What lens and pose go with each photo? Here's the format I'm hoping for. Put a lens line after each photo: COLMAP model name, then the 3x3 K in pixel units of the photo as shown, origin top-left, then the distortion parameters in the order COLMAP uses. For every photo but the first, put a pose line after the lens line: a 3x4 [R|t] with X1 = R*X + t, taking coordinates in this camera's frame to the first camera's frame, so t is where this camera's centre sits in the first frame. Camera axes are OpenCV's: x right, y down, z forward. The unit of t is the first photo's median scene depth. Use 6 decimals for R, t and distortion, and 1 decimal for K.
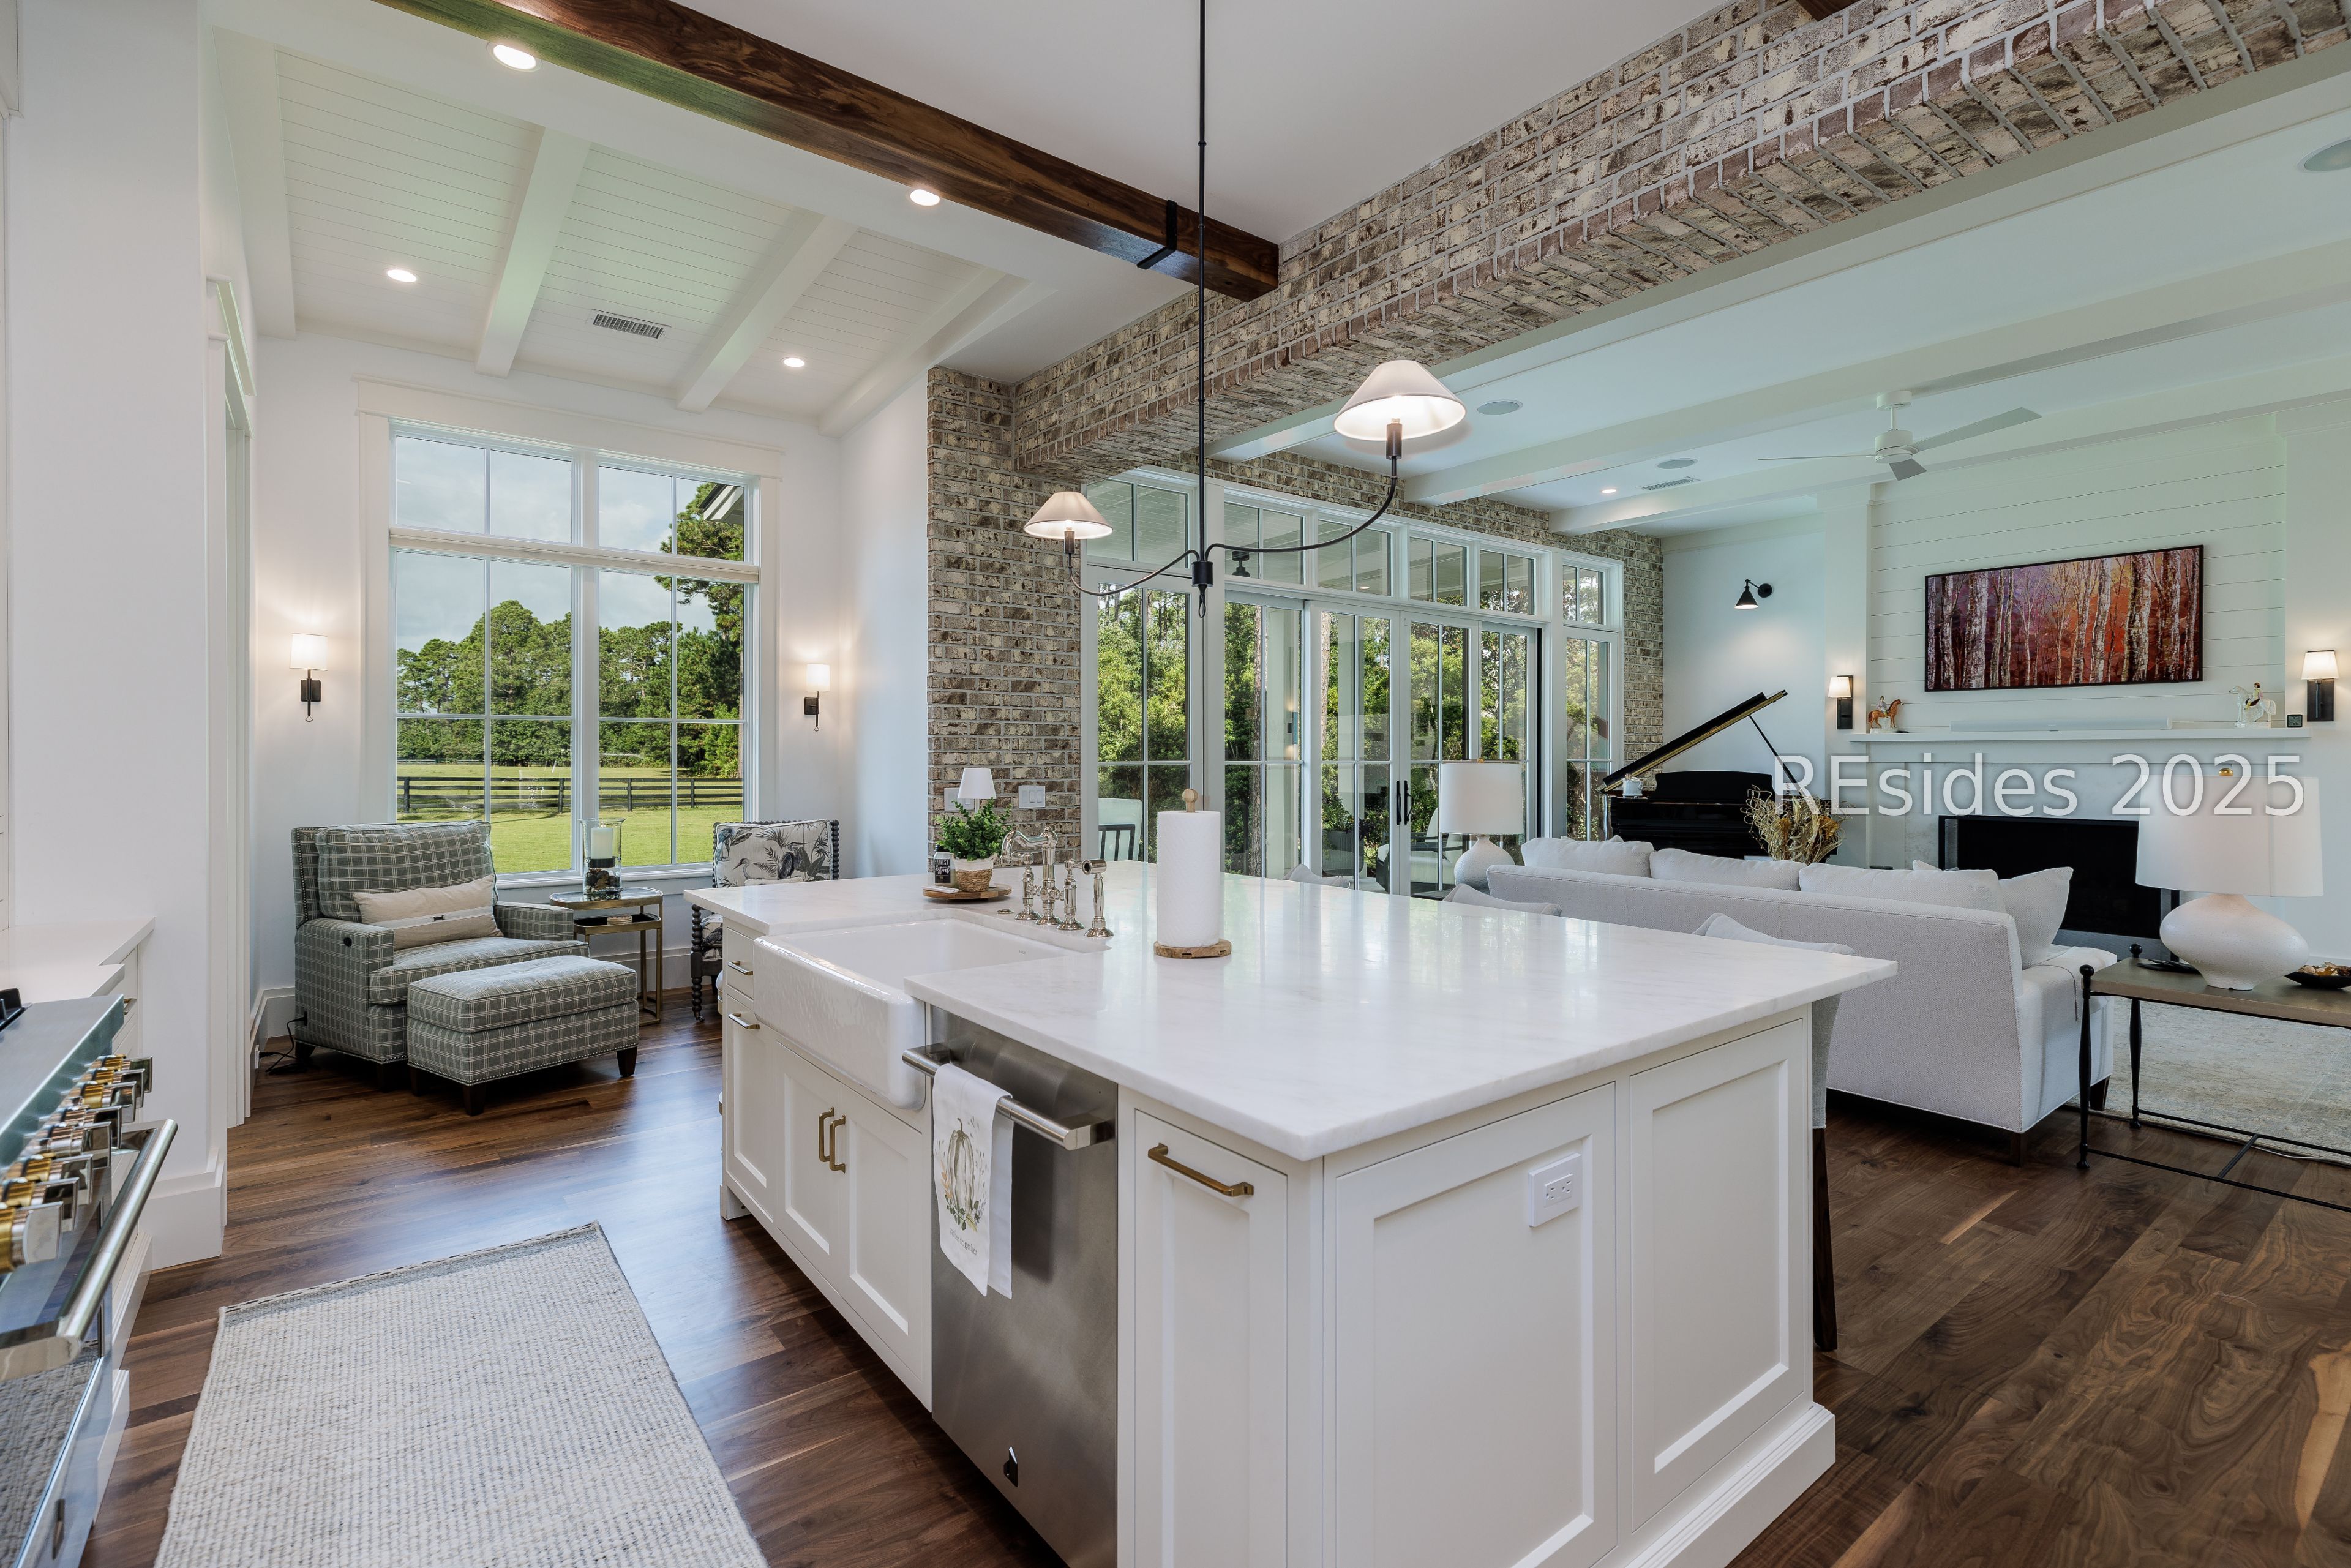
lens RADIAL K [[1089.6, 0, 1171.8], [0, 1089.6, 758.3], [0, 0, 1]] dist [0.000211, -0.000040]
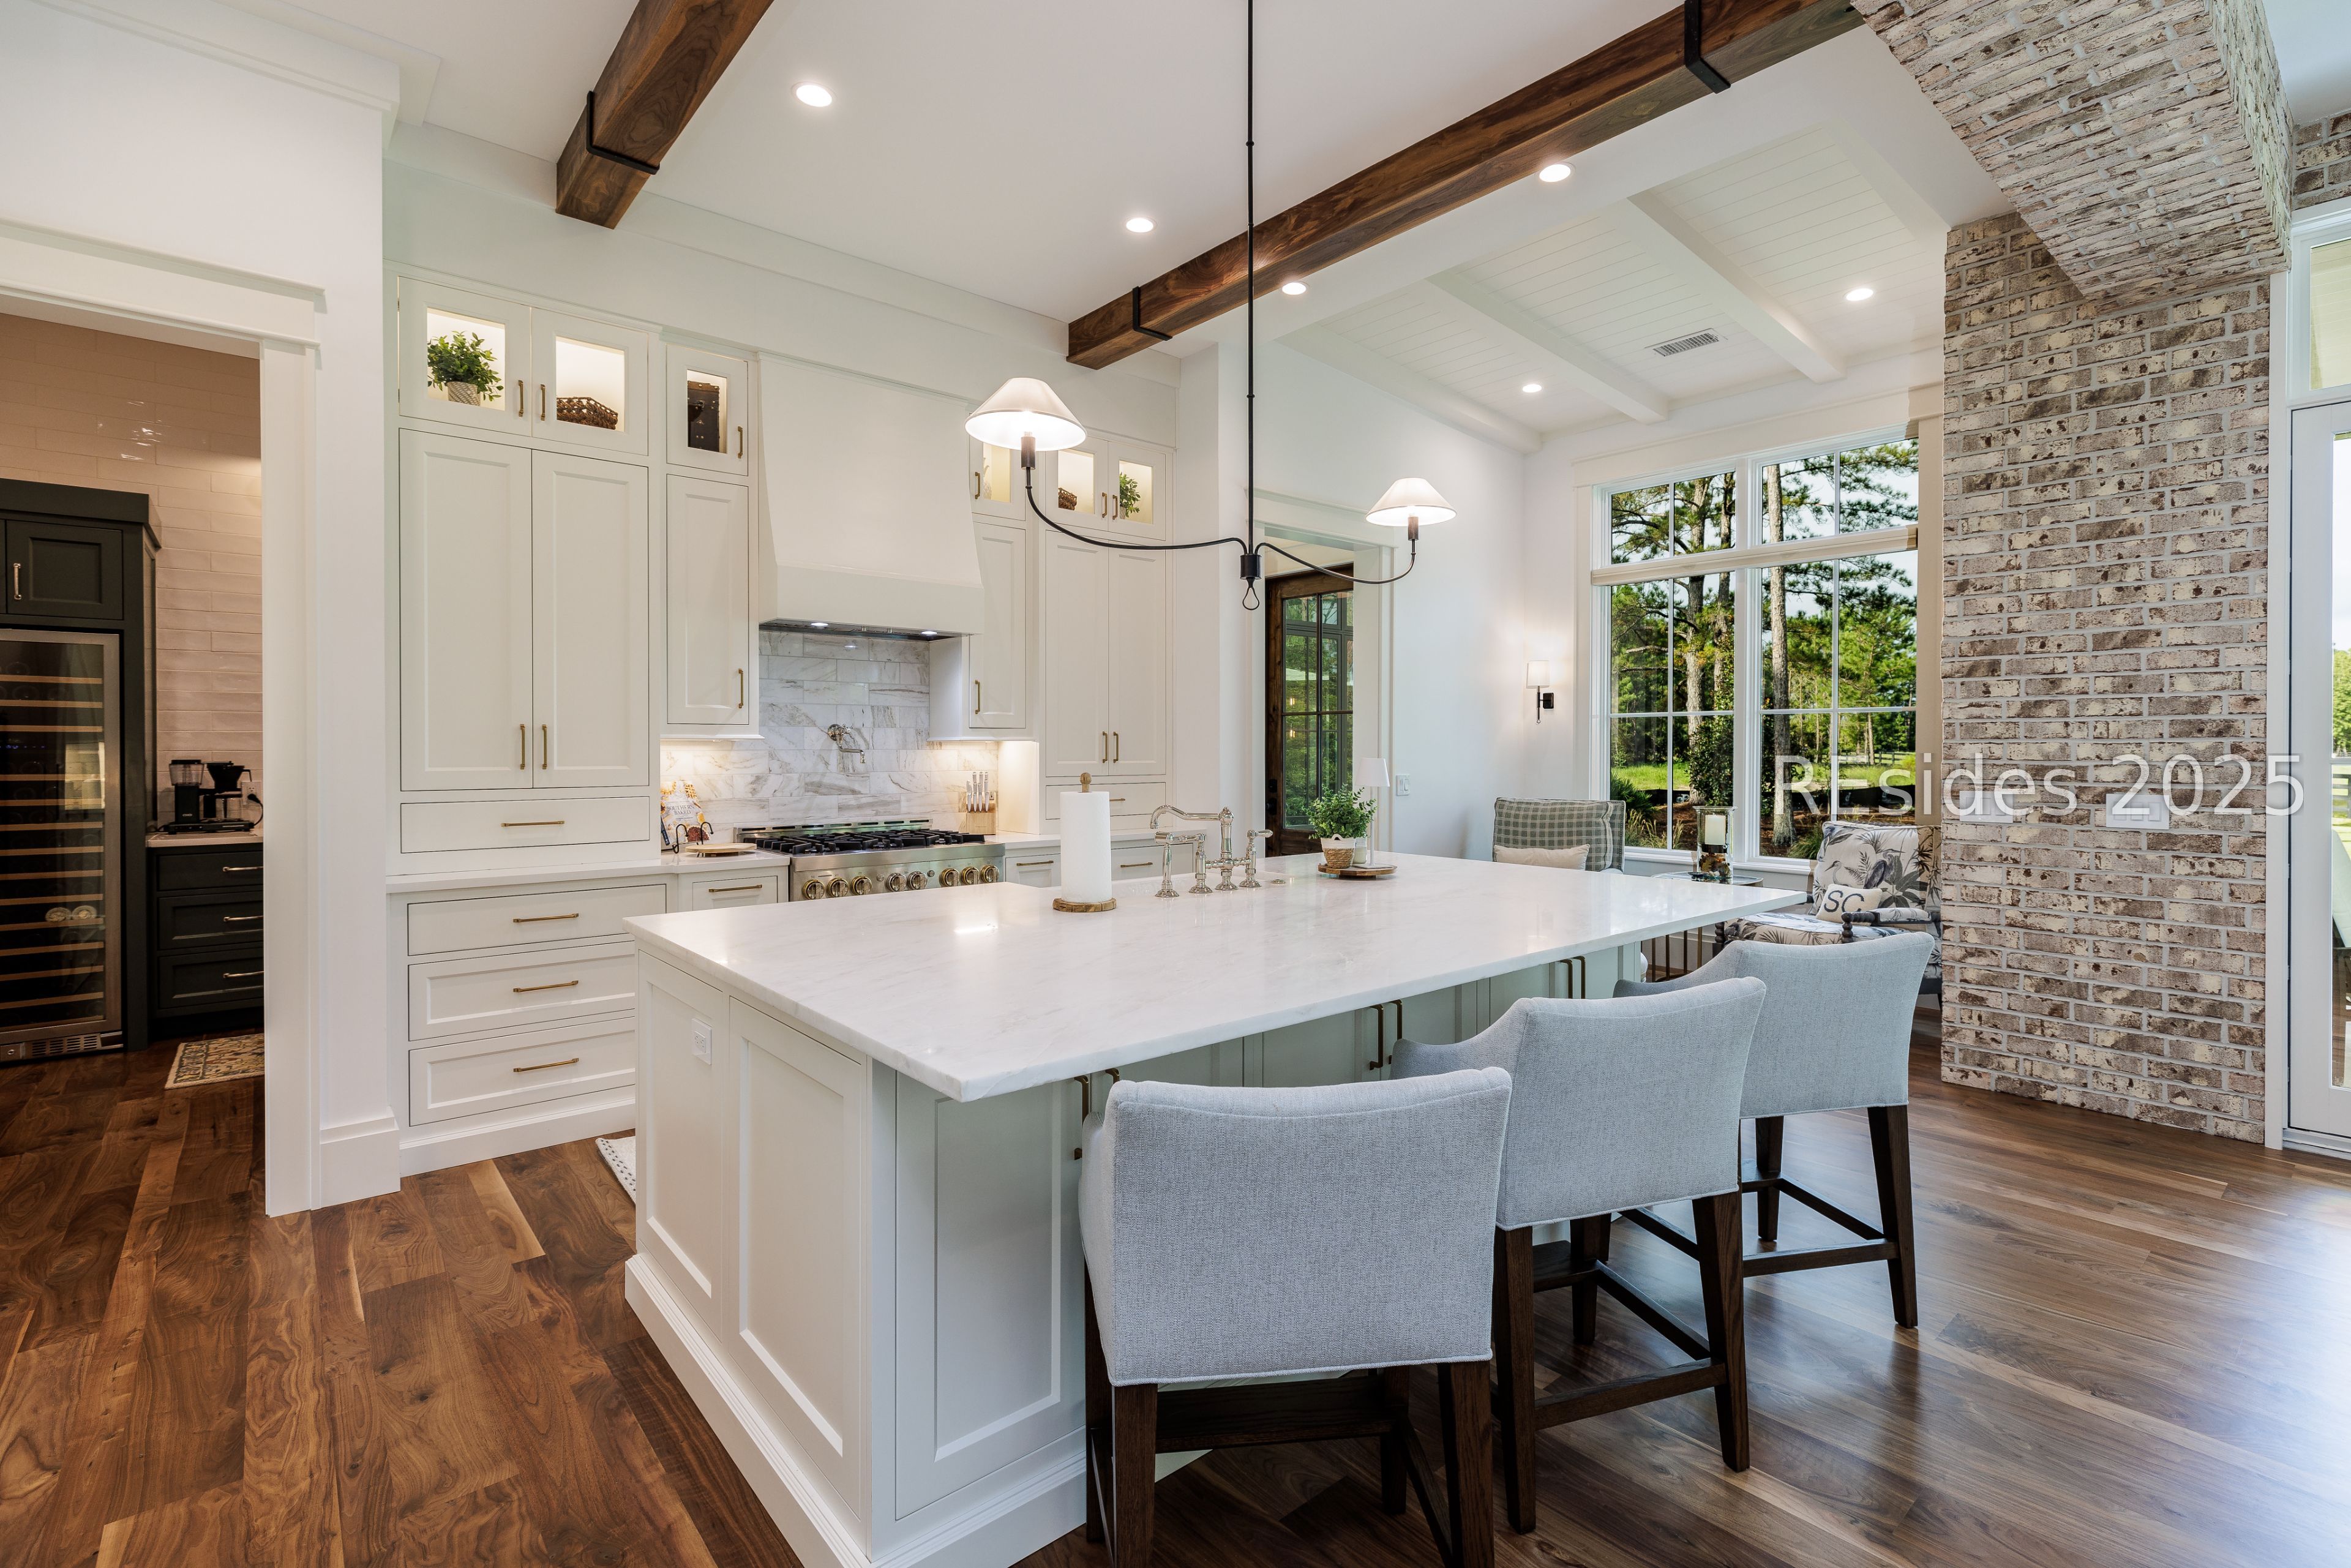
lens RADIAL K [[1065.2, 0, 1174.1], [0, 1065.2, 757.8], [0, 0, 1]] dist [0.012100, -0.000462]
pose [[0.051094, 0.008085, -0.998661, 0.494349], [-0.004328, 0.999960, 0.007875, 0.001405], [0.998684, 0.003920, 0.051127, 0.422990]]
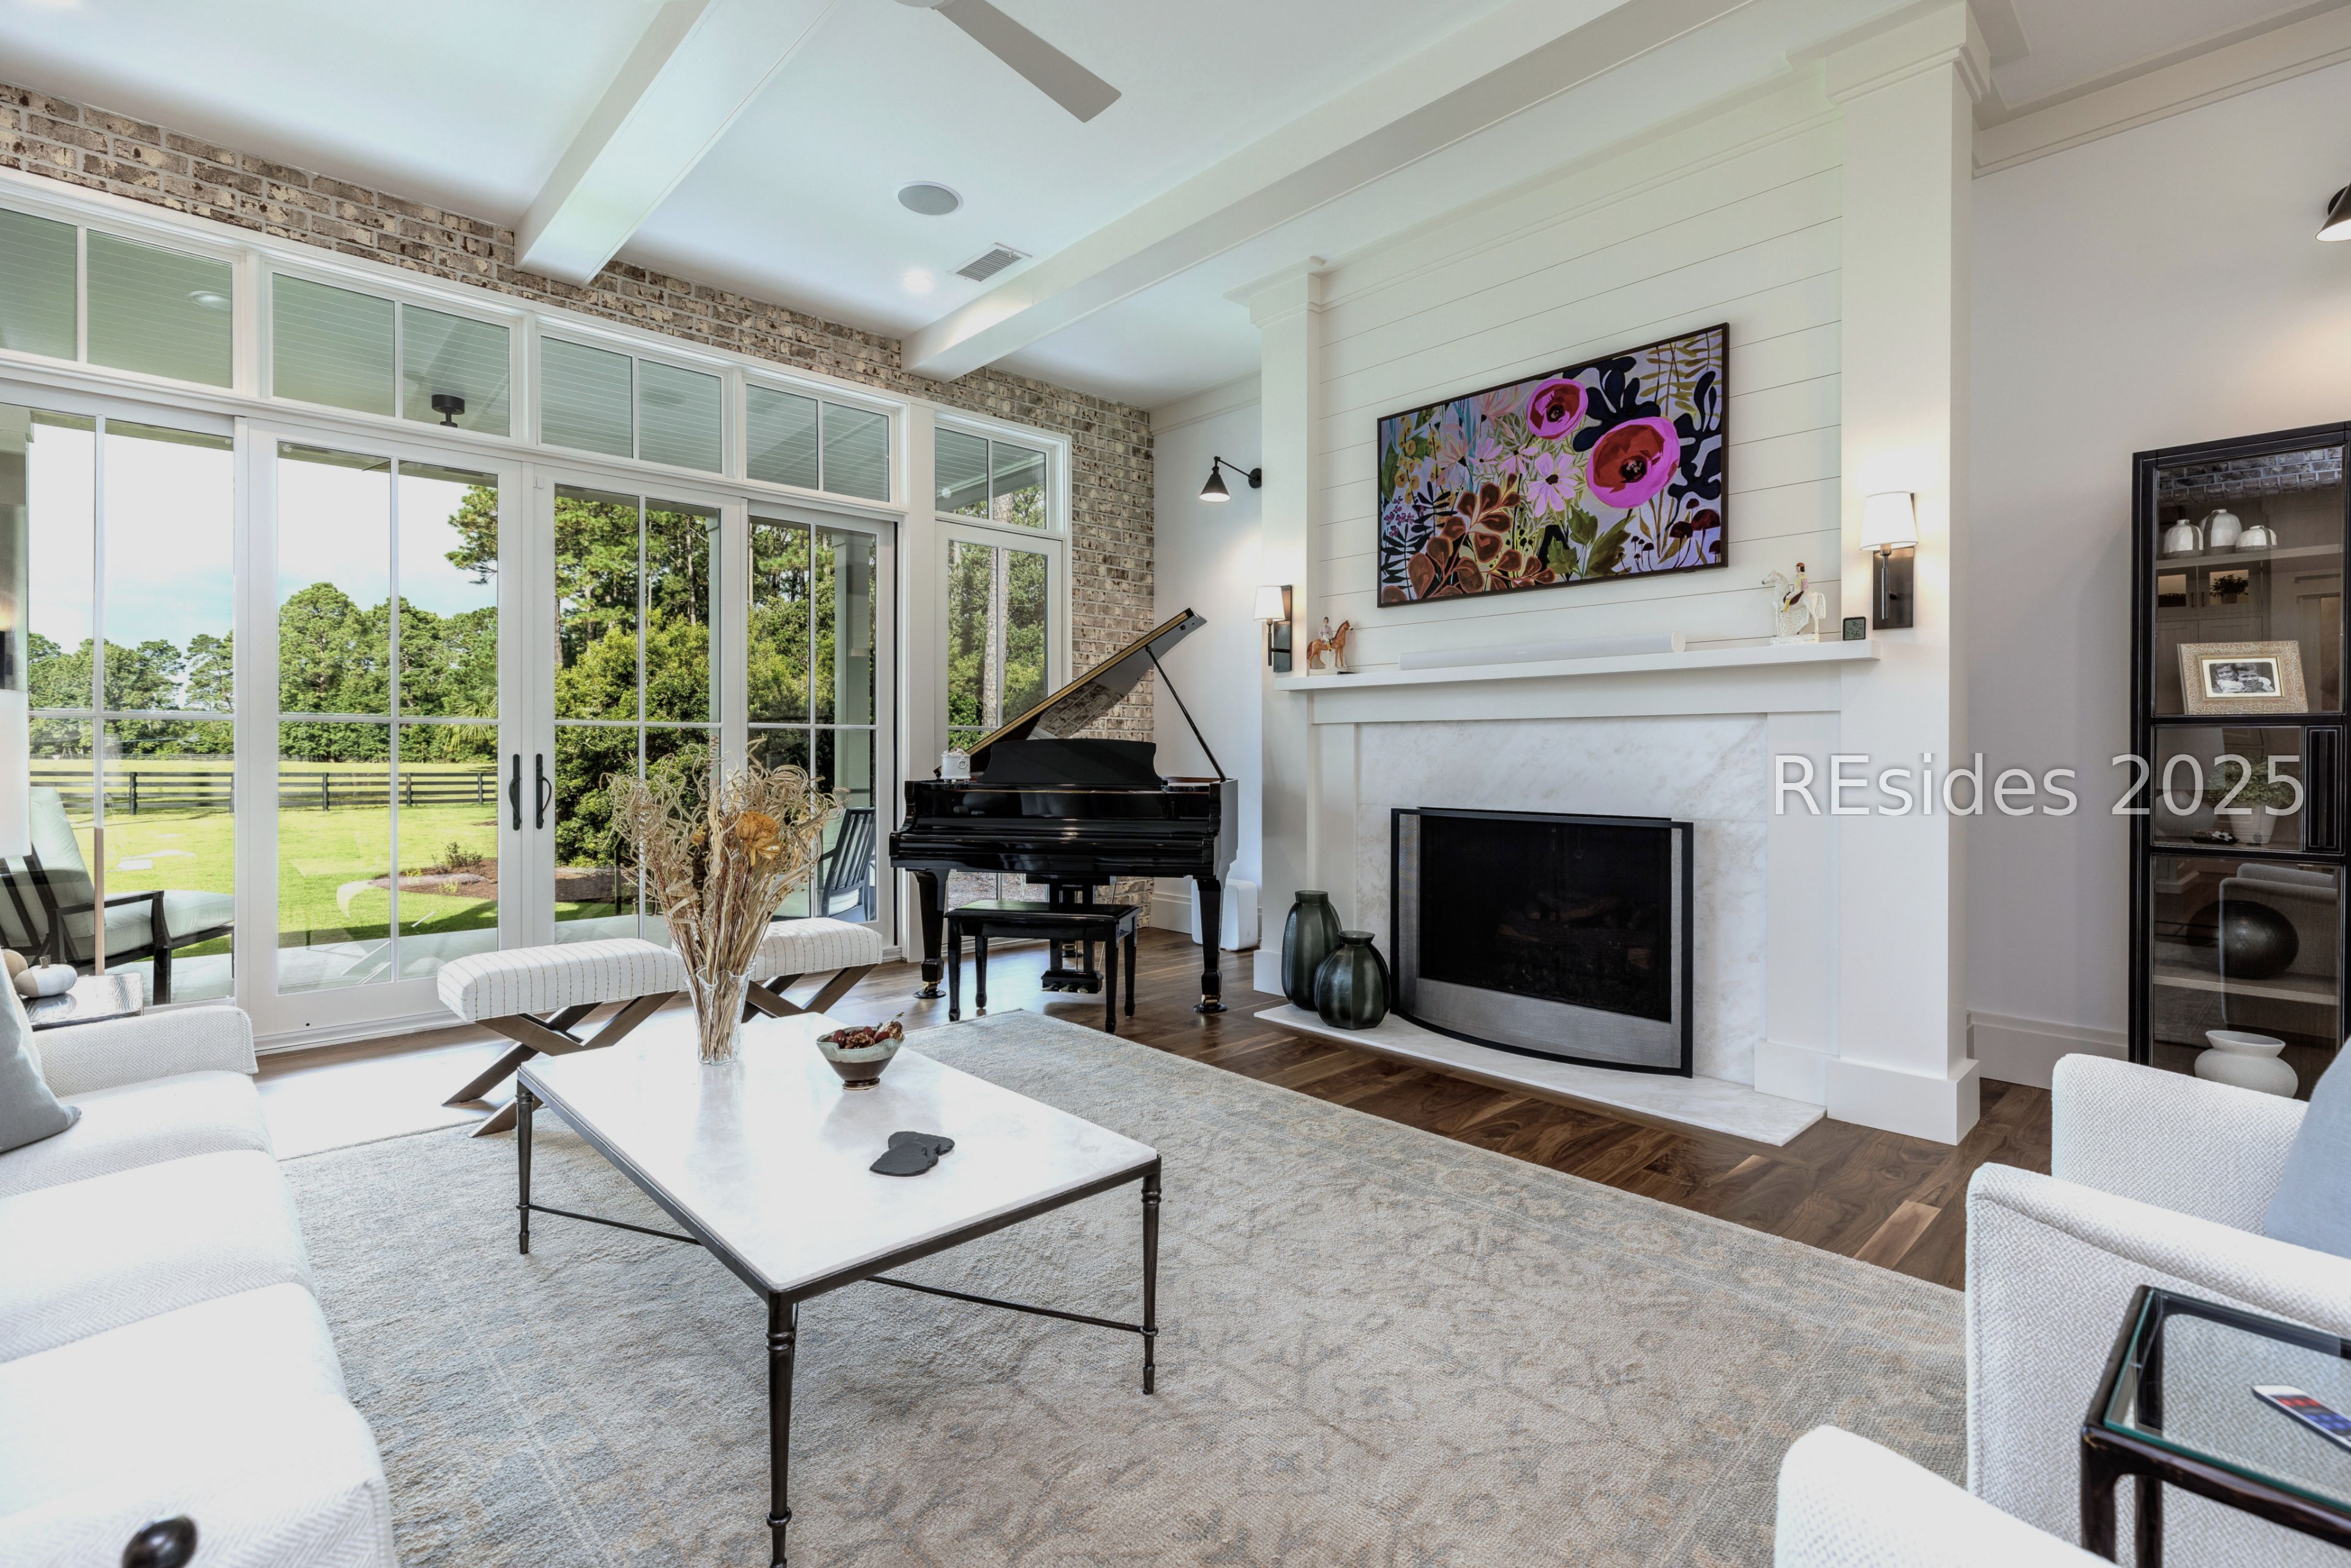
lens RADIAL K [[1089.6, 0, 1171.8], [0, 1089.6, 758.3], [0, 0, 1]] dist [0.000211, -0.000040]
pose [[0.995270, 0.000503, 0.097147, 0.057612], [-0.000779, 0.999996, 0.002796, 0.002532], [-0.097145, -0.002859, 0.995266, 0.044512]]
